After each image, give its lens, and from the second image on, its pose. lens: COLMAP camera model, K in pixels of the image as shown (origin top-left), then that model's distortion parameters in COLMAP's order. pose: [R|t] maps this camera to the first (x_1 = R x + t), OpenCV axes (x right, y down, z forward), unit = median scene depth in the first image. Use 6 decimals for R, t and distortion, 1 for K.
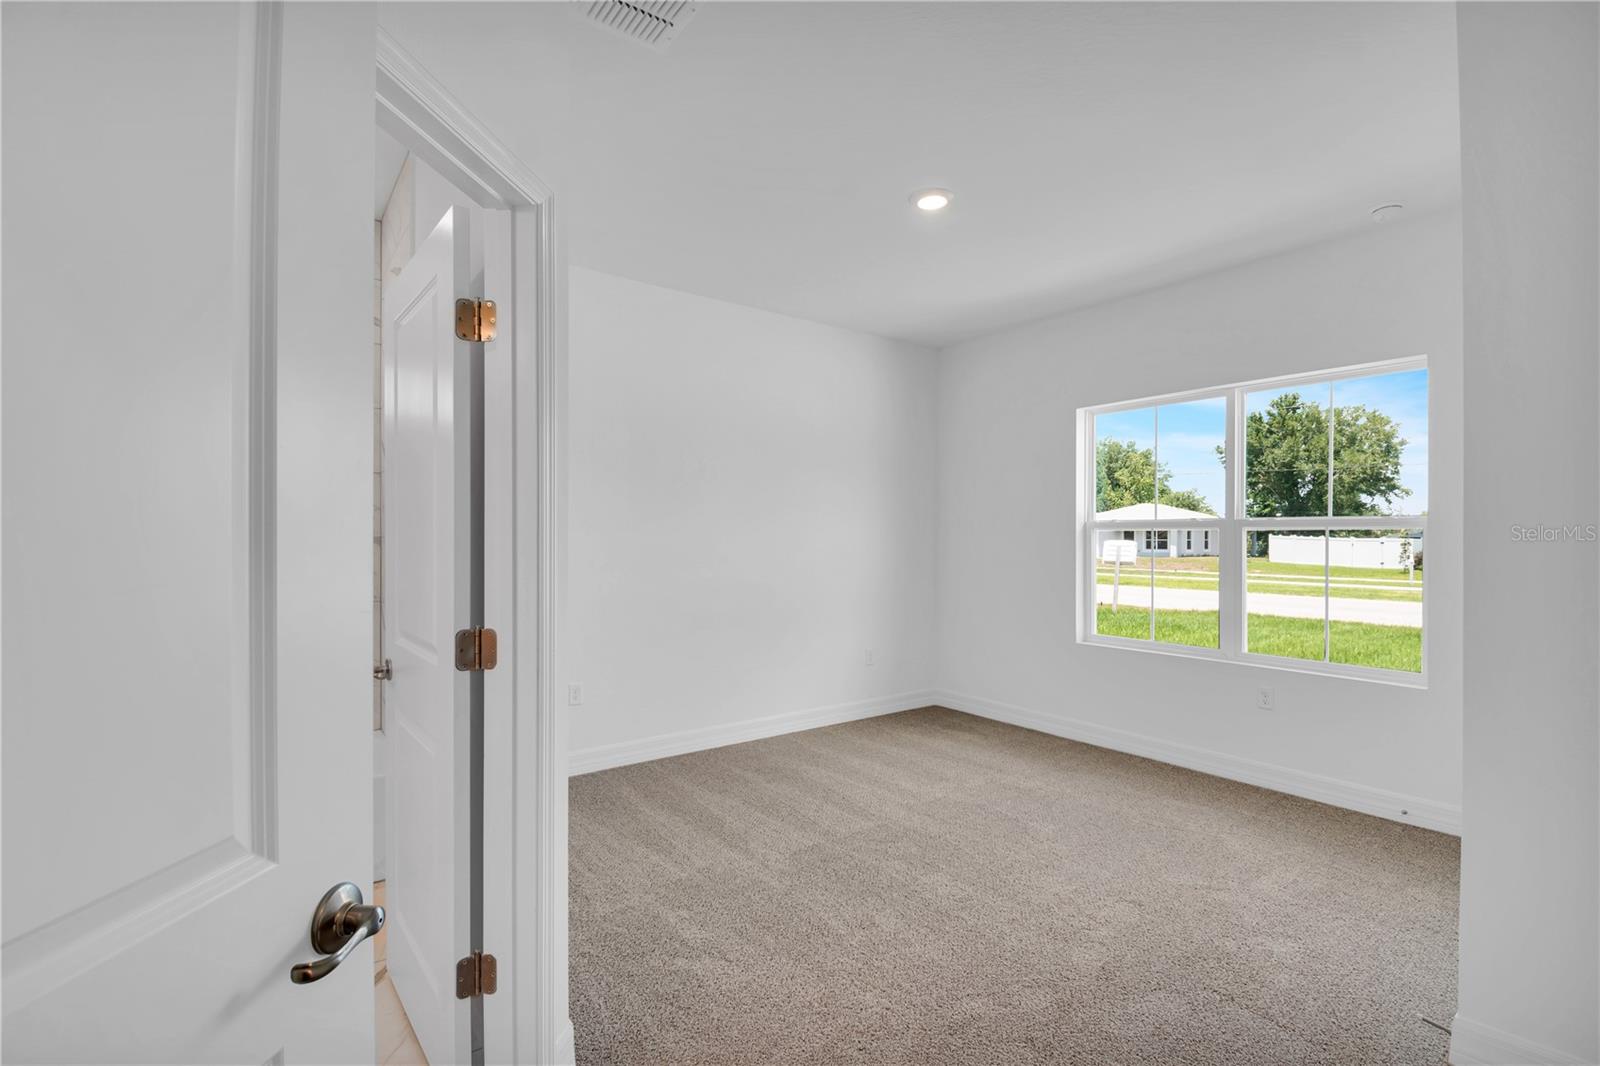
lens RADIAL K [[737.7, 0, 800.0], [0, 737.7, 533.0], [0, 0, 1]] dist [0.003381, 0.001036]
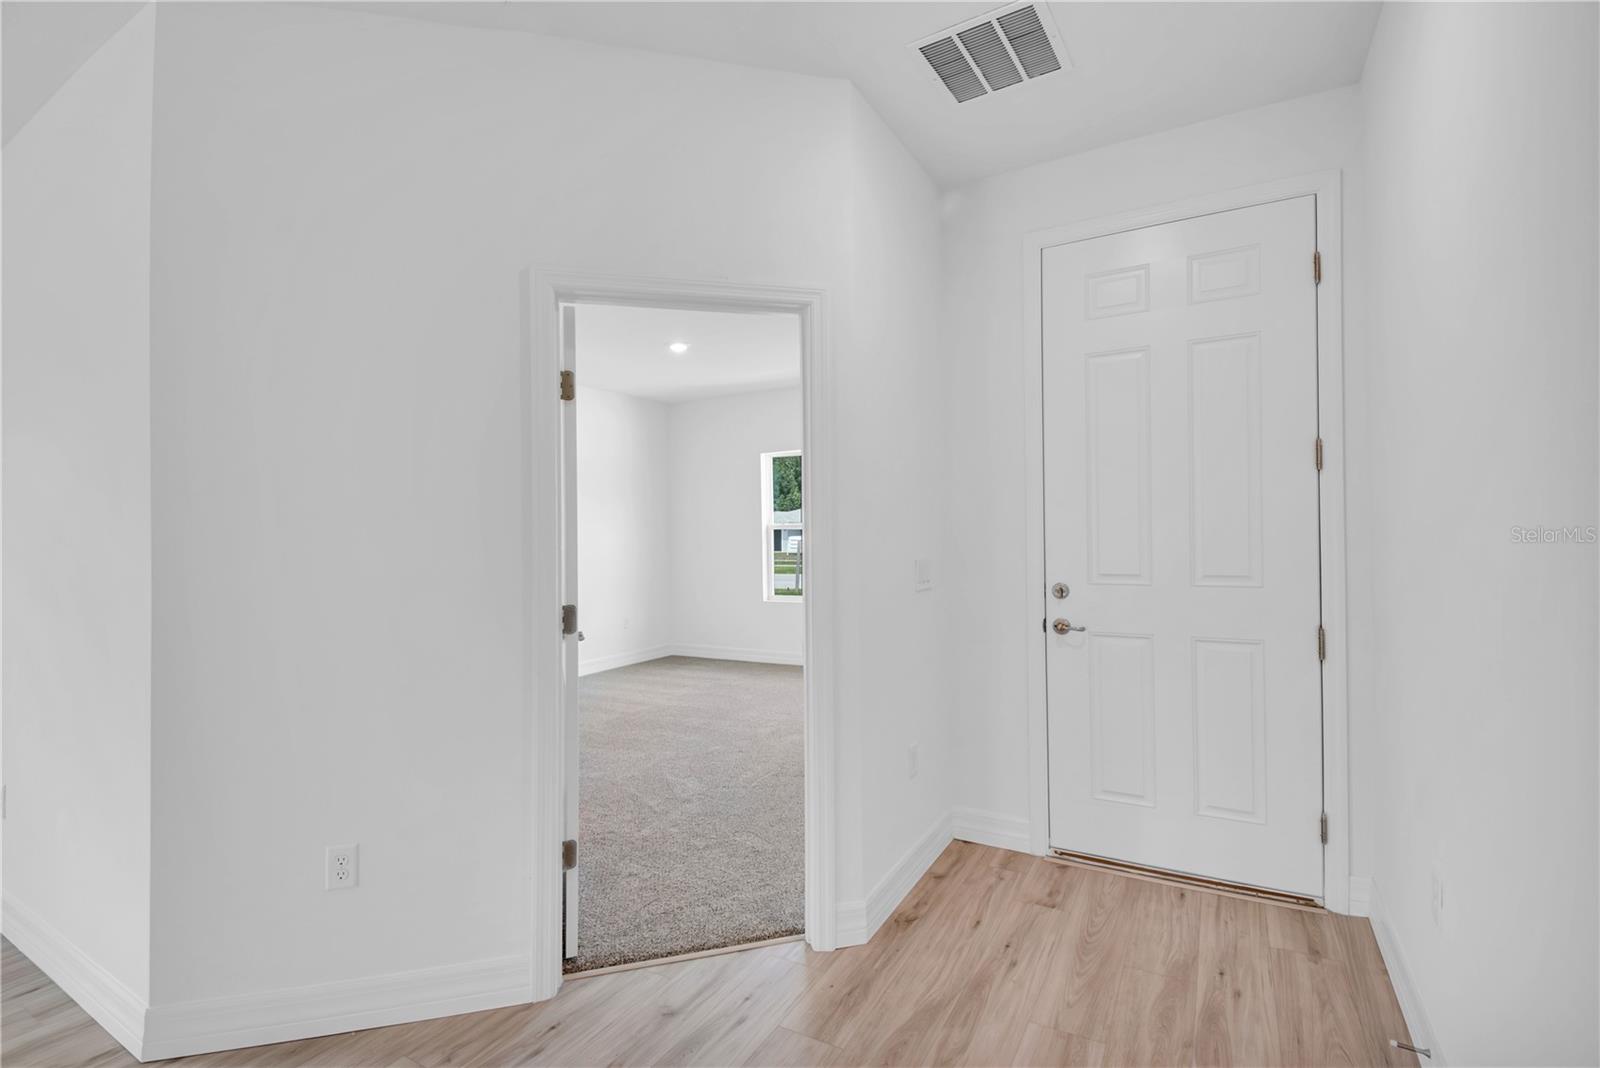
lens RADIAL K [[737.7, 0, 800.0], [0, 737.7, 534.0], [0, 0, 1]] dist [0.003381, 0.001036]
pose [[0.921422, -0.019861, 0.388056, -0.167014], [0.019312, 0.999799, 0.005315, -0.001556], [-0.388083, 0.002597, 0.921621, -0.498874]]
